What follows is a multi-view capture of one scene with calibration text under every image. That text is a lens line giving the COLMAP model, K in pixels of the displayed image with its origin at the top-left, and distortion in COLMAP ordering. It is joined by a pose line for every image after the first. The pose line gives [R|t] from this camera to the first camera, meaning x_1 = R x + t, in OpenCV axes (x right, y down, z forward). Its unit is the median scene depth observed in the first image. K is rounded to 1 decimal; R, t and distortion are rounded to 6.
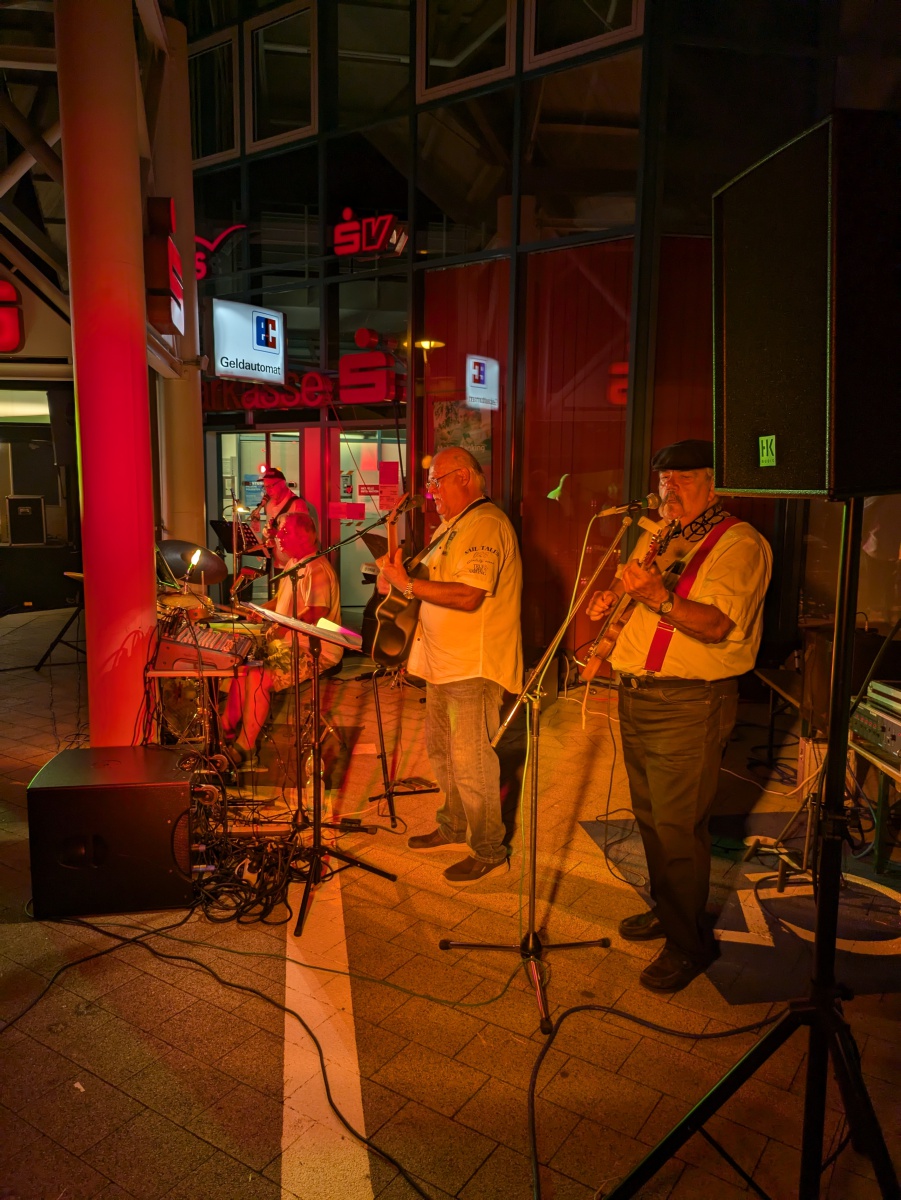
lens RADIAL K [[885.8, 0, 445.7], [0, 885.8, 607.1], [0, 0, 1]] dist [0.006932, -0.003612]
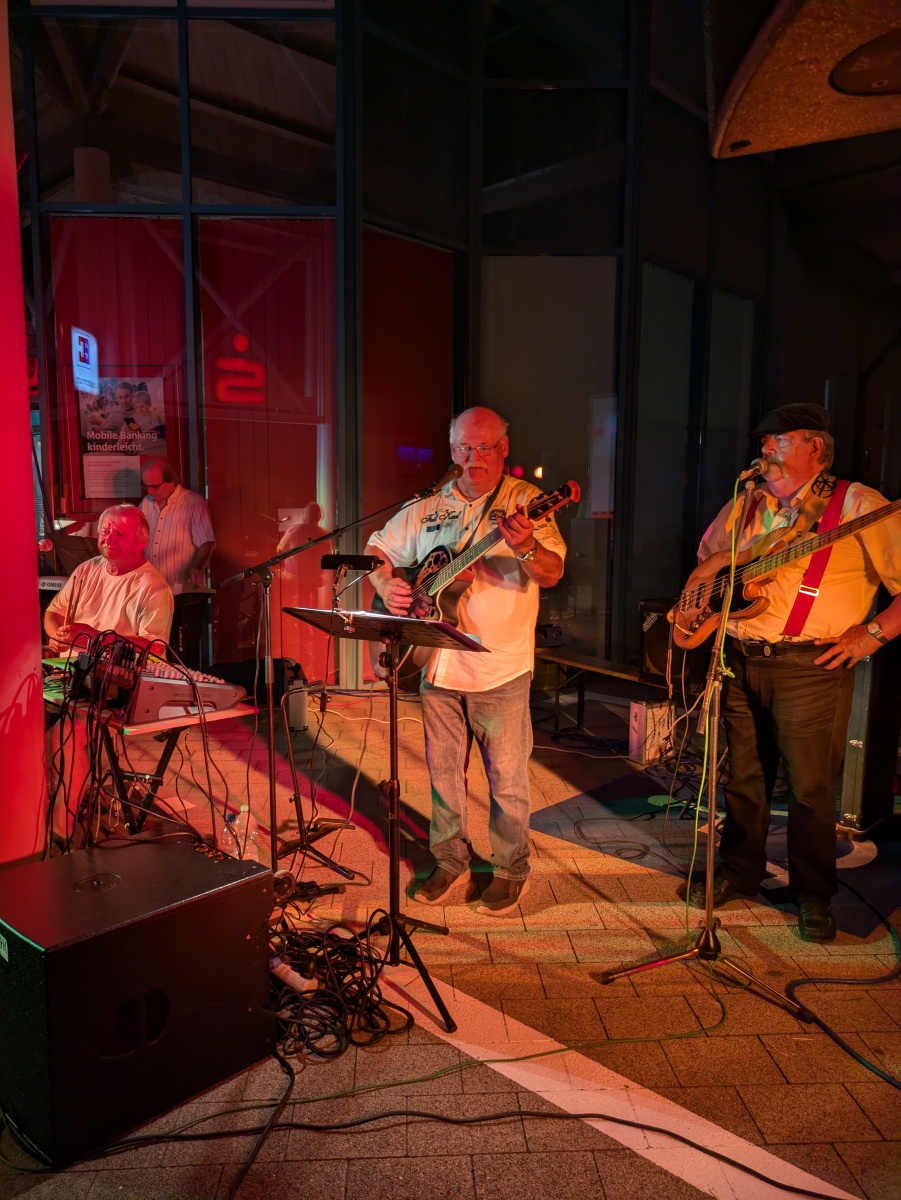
lens RADIAL K [[885.8, 0, 450.1], [0, 885.8, 603.5], [0, 0, 1]] dist [0.006932, -0.003612]
pose [[0.798823, -0.072919, 0.597131, -0.571681], [0.084667, 0.996374, 0.008409, -0.004997], [-0.595579, 0.043840, 0.802100, 0.351401]]
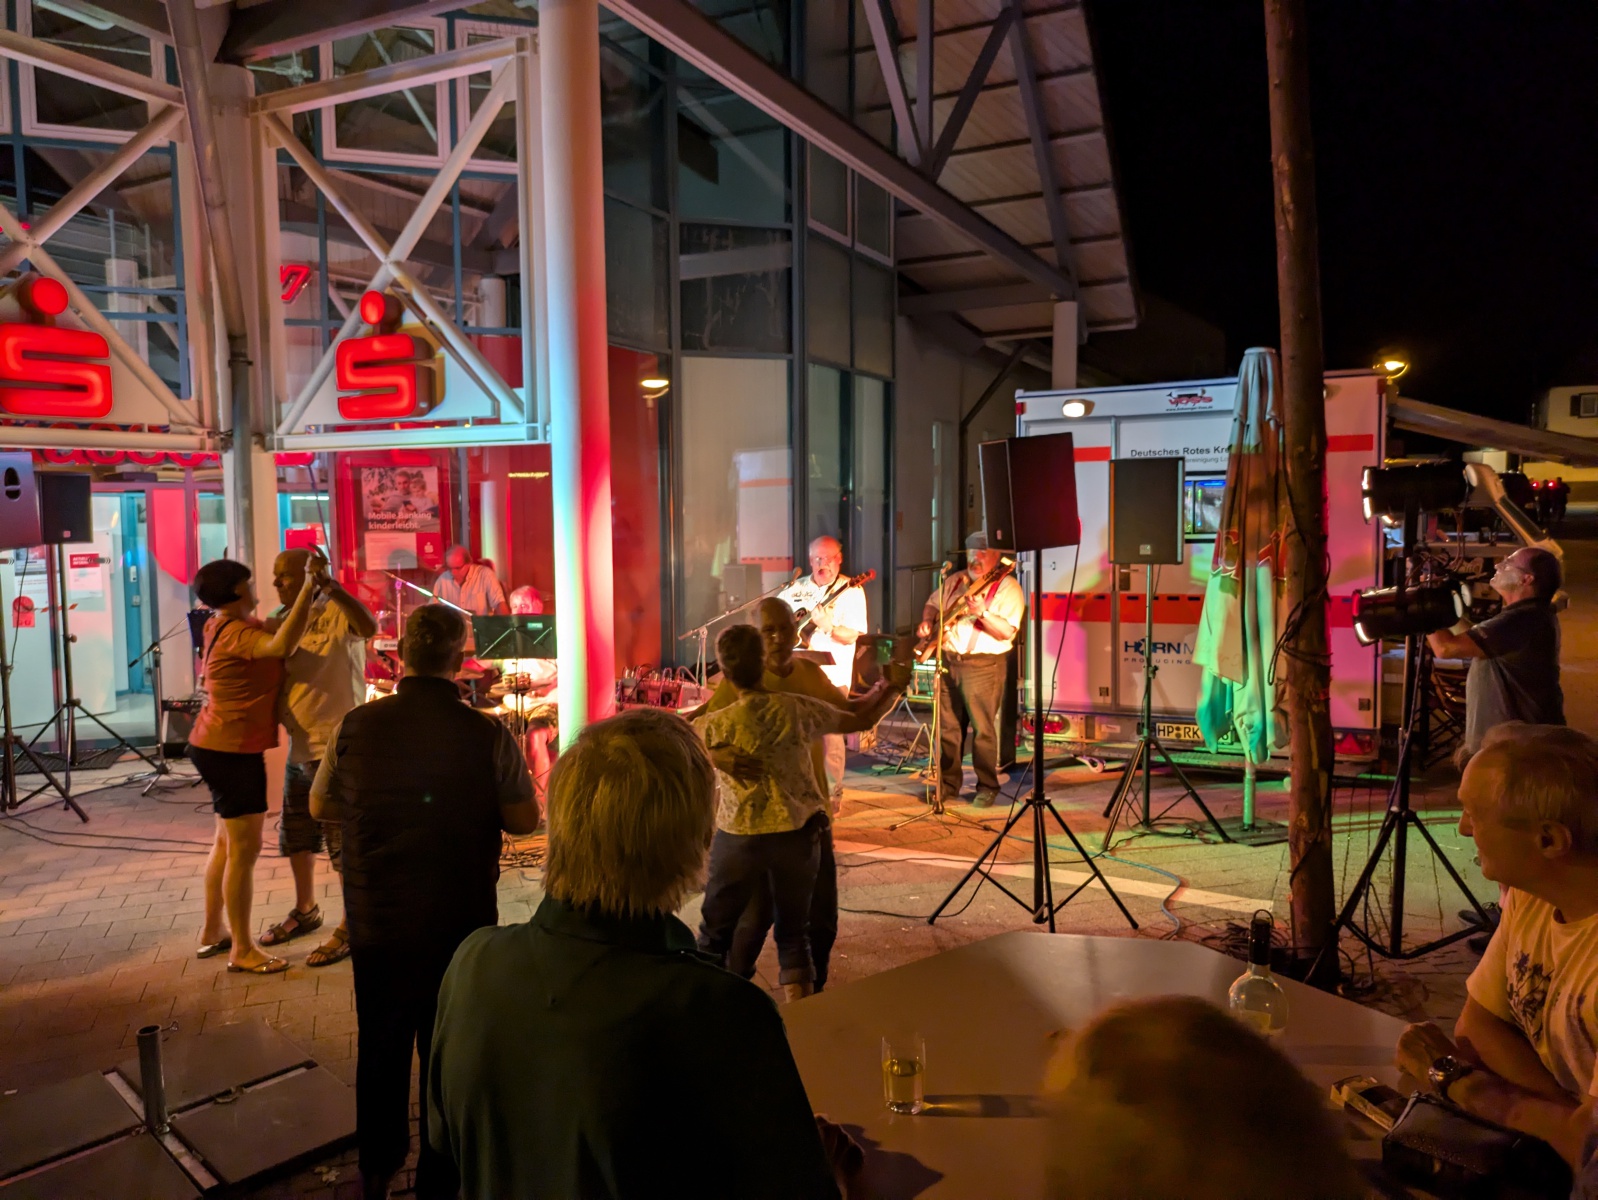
lens RADIAL K [[1174.1, 0, 791.5], [0, 1174.1, 596.1], [0, 0, 1]] dist [0.055208, -0.028083]
pose [[0.587535, -0.068969, 0.806254, -1.809299], [0.122889, 0.992409, -0.004659, -0.076880], [-0.799813, 0.101817, 0.591551, -0.231796]]
